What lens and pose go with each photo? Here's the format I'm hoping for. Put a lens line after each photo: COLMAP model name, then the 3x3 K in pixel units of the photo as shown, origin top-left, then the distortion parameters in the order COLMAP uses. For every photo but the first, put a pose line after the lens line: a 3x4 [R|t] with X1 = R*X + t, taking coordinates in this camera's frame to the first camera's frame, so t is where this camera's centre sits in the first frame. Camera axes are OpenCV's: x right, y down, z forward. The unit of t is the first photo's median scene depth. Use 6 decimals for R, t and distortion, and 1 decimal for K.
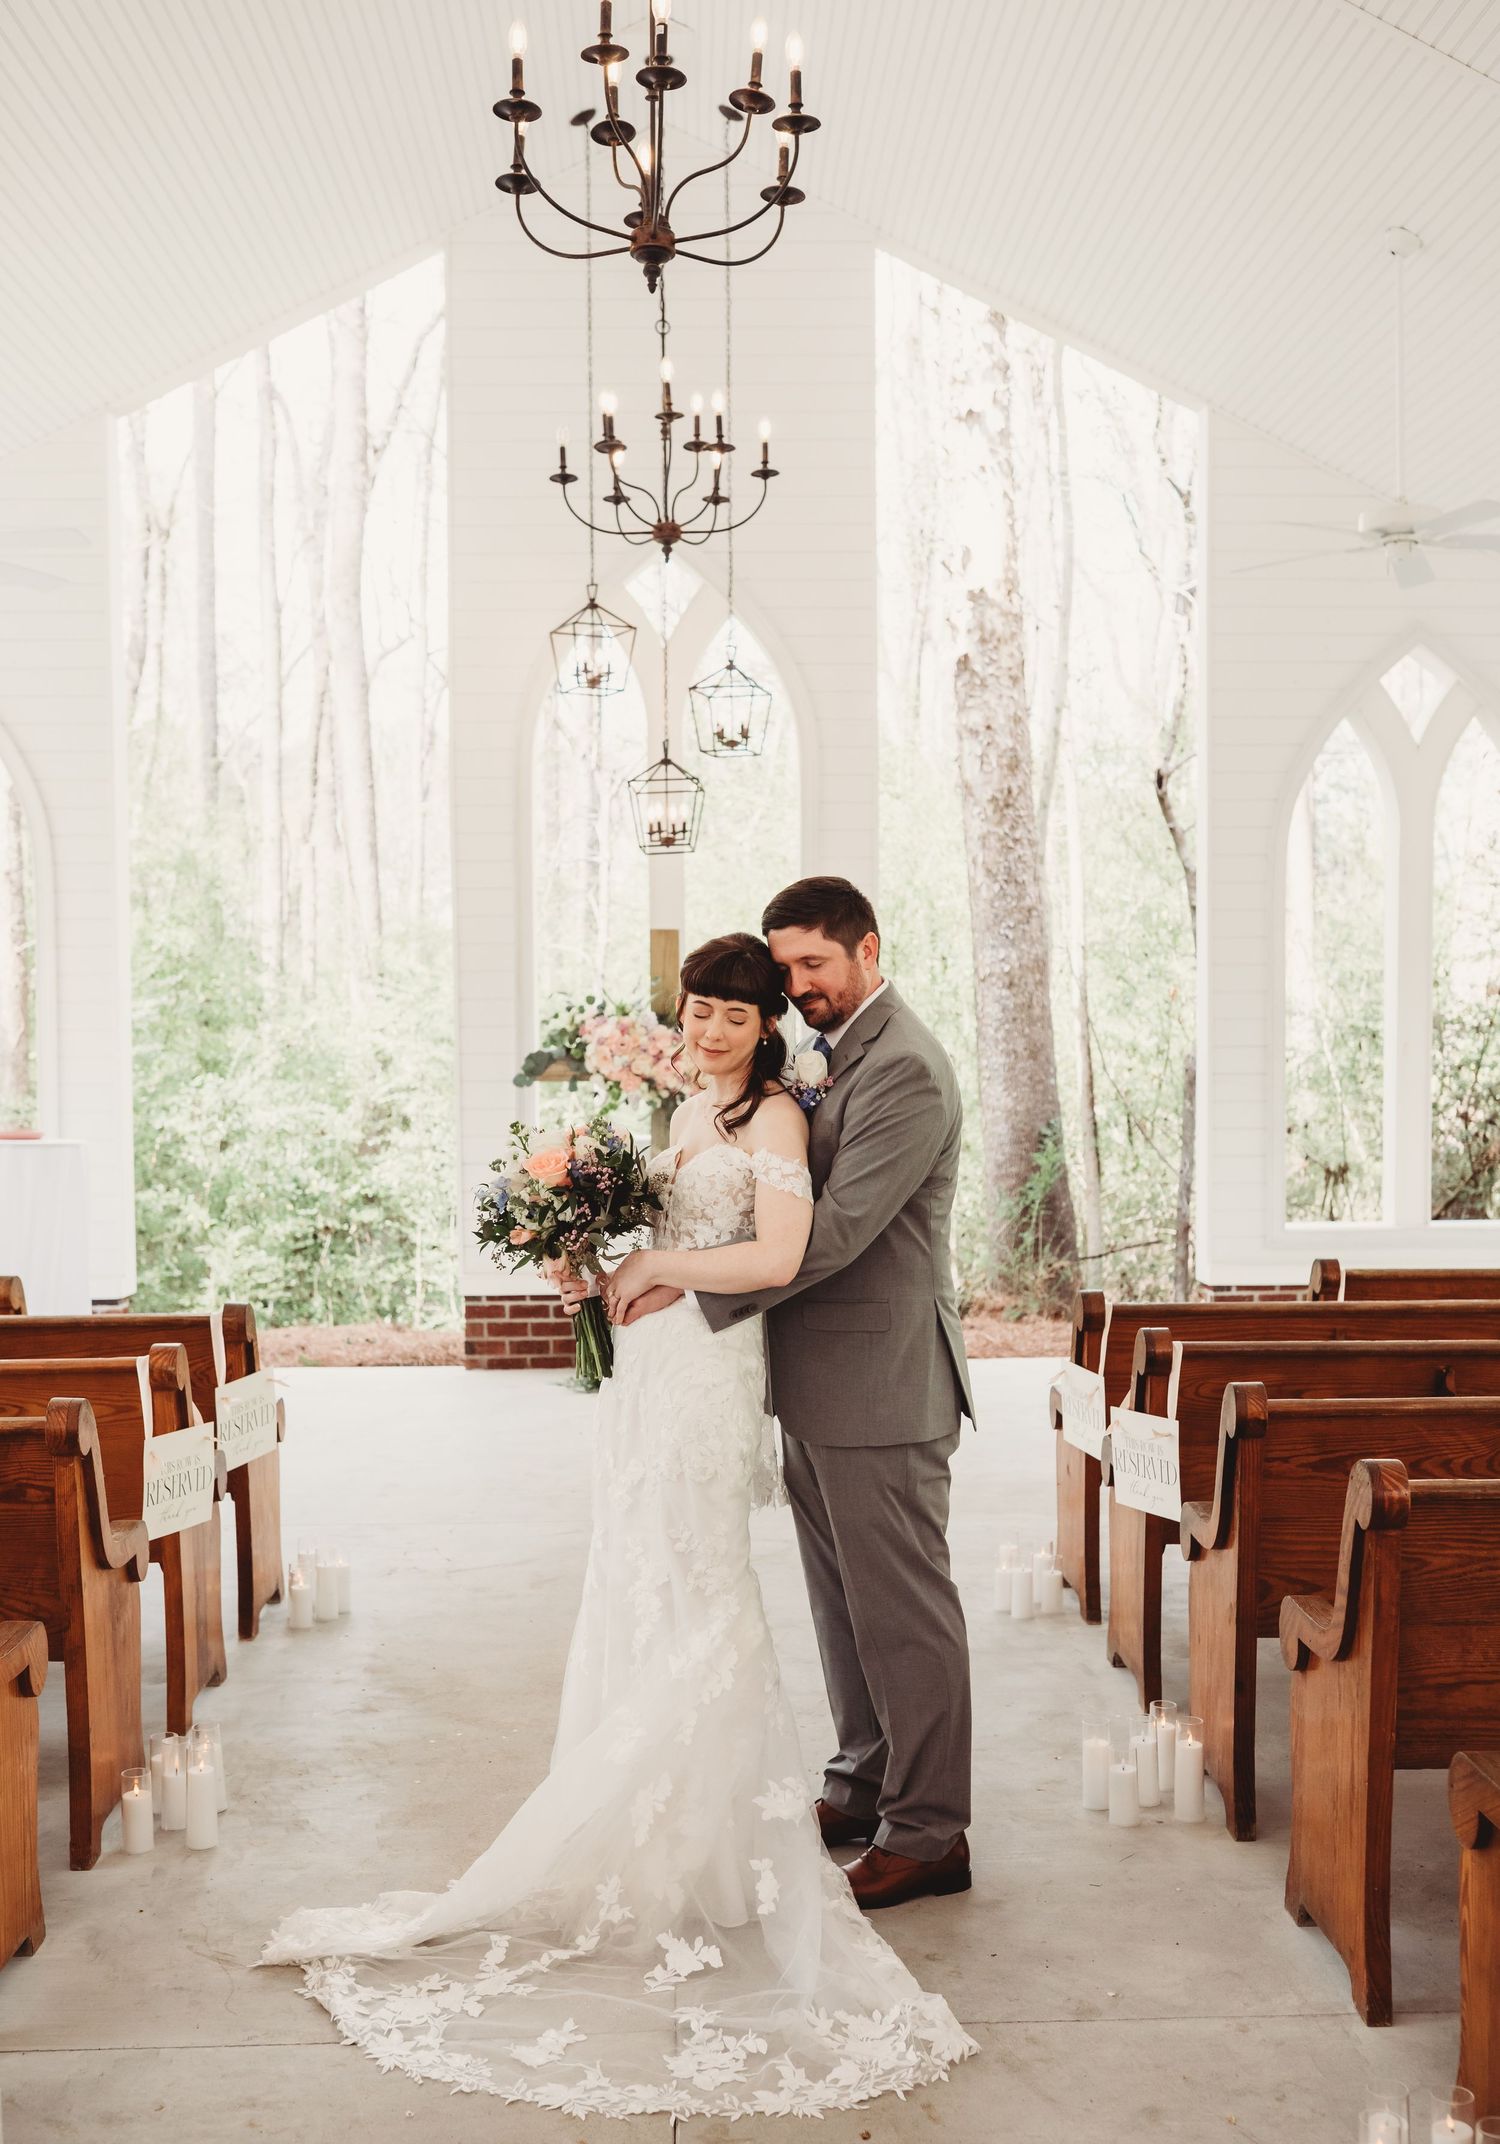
lens RADIAL K [[2704.7, 0, 751.8], [0, 2704.7, 1066.4], [0, 0, 1]] dist [-0.142514, 0.000000]
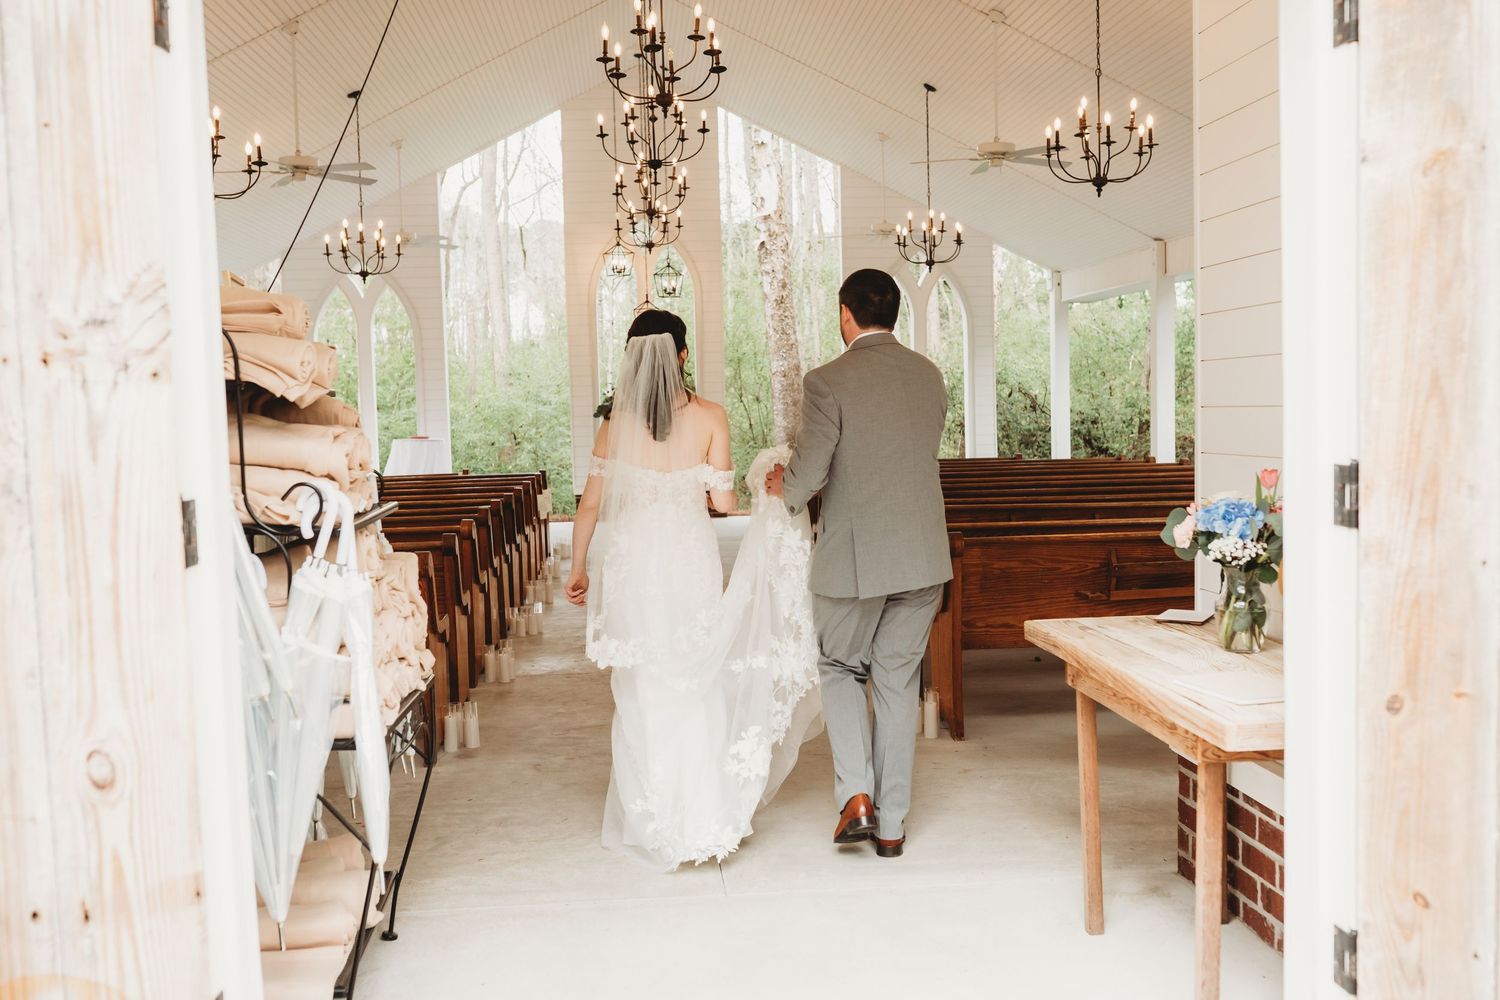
lens RADIAL K [[1510.6, 0, 750.7], [0, 1510.6, 502.2], [0, 0, 1]] dist [0.010848, 0.000000]
pose [[0.998719, -0.022917, 0.045102, 0.000508], [0.020325, 0.998161, 0.057103, 0.005495], [-0.046328, -0.056113, 0.997349, -0.382717]]
